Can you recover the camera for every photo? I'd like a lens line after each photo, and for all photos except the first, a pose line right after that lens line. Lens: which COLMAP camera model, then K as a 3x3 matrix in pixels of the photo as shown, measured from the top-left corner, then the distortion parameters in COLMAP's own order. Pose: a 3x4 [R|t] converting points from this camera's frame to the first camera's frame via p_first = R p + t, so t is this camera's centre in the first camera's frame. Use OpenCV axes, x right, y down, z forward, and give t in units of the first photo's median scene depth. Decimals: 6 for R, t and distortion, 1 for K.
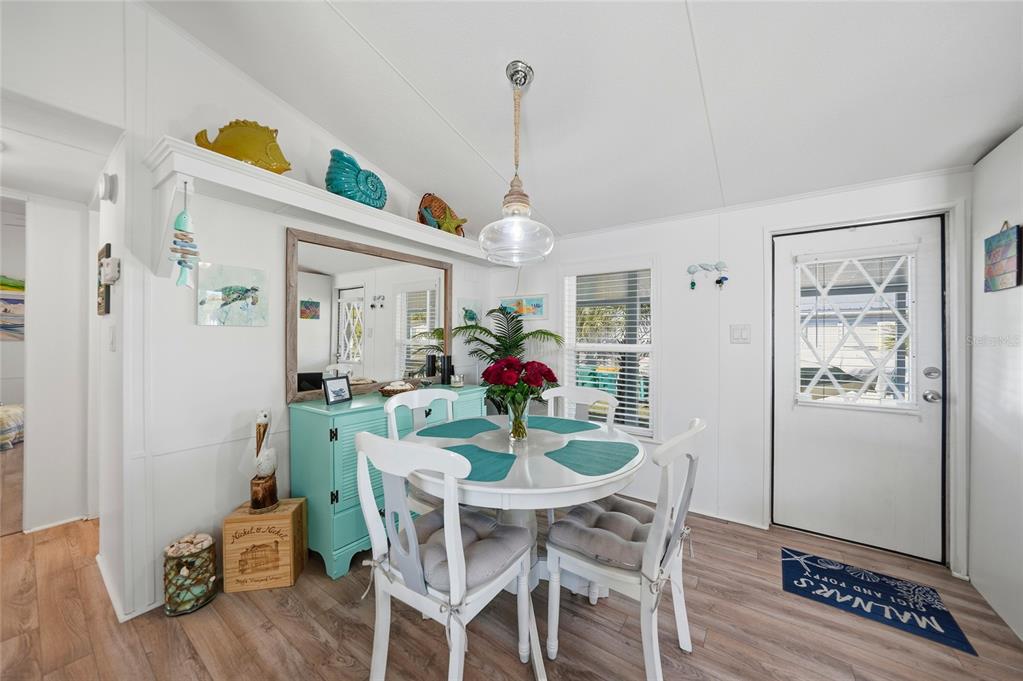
lens RADIAL K [[355.8, 0, 514.6], [0, 355.8, 337.8], [0, 0, 1]] dist [-0.026537, 0.006062]
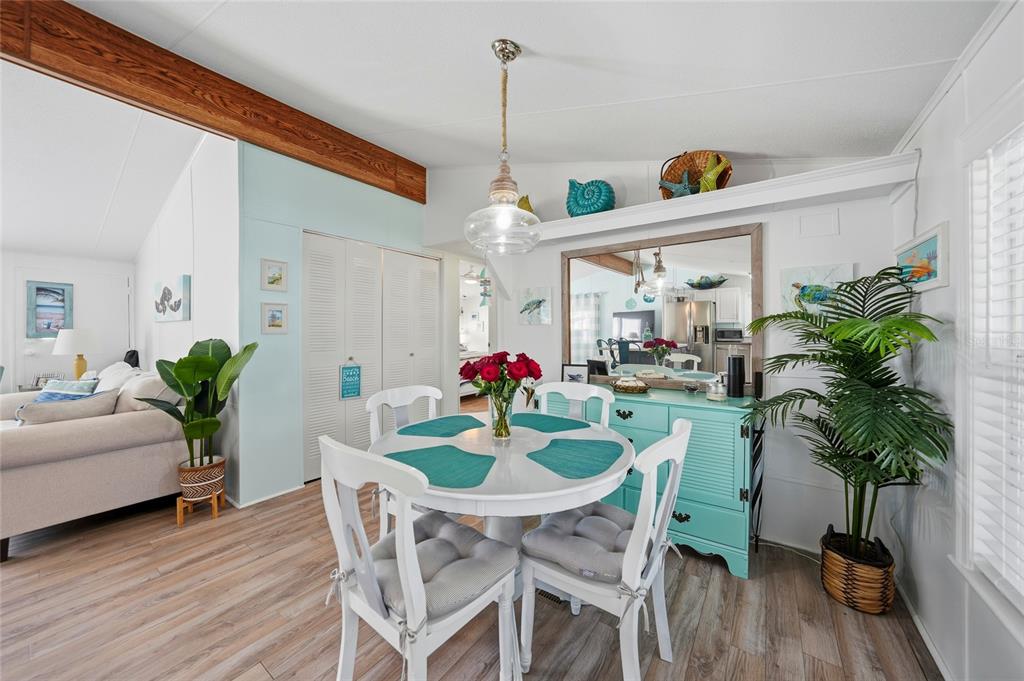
lens RADIAL K [[369.1, 0, 509.4], [0, 369.1, 330.3], [0, 0, 1]] dist [-0.013901, 0.000116]
pose [[-0.007086, -0.006062, -0.999957, 0.638899], [-0.000142, 0.999982, -0.006061, 0.001393], [0.999975, 0.000099, -0.007087, 0.653083]]
